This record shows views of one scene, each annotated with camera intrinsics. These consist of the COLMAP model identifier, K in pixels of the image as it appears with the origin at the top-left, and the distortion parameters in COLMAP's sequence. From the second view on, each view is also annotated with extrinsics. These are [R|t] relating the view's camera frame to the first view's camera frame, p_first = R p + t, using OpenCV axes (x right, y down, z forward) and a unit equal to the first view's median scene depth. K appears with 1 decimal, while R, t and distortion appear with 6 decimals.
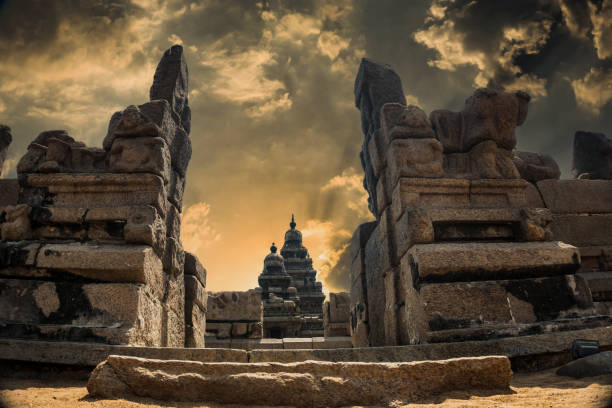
lens RADIAL K [[456.8, 0, 305.3], [0, 456.8, 201.9], [0, 0, 1]] dist [-0.178240, 0.032488]
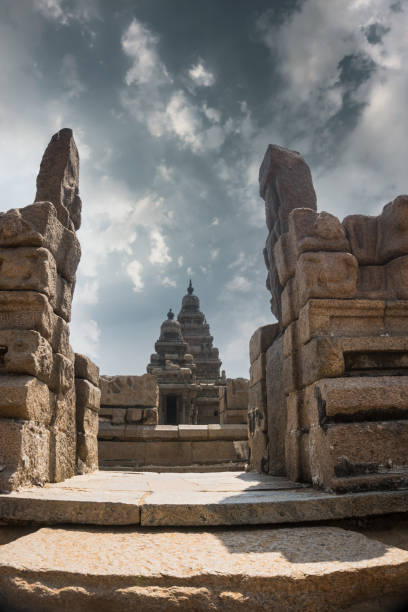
lens RADIAL K [[456.8, 0, 201.6], [0, 456.8, 310.3], [0, 0, 1]] dist [-0.178240, 0.032488]
pose [[0.999831, 0.018304, -0.001826, -0.003746], [-0.018002, 0.994042, 0.107500, -0.120360], [0.003783, -0.107449, 0.994203, 0.097136]]
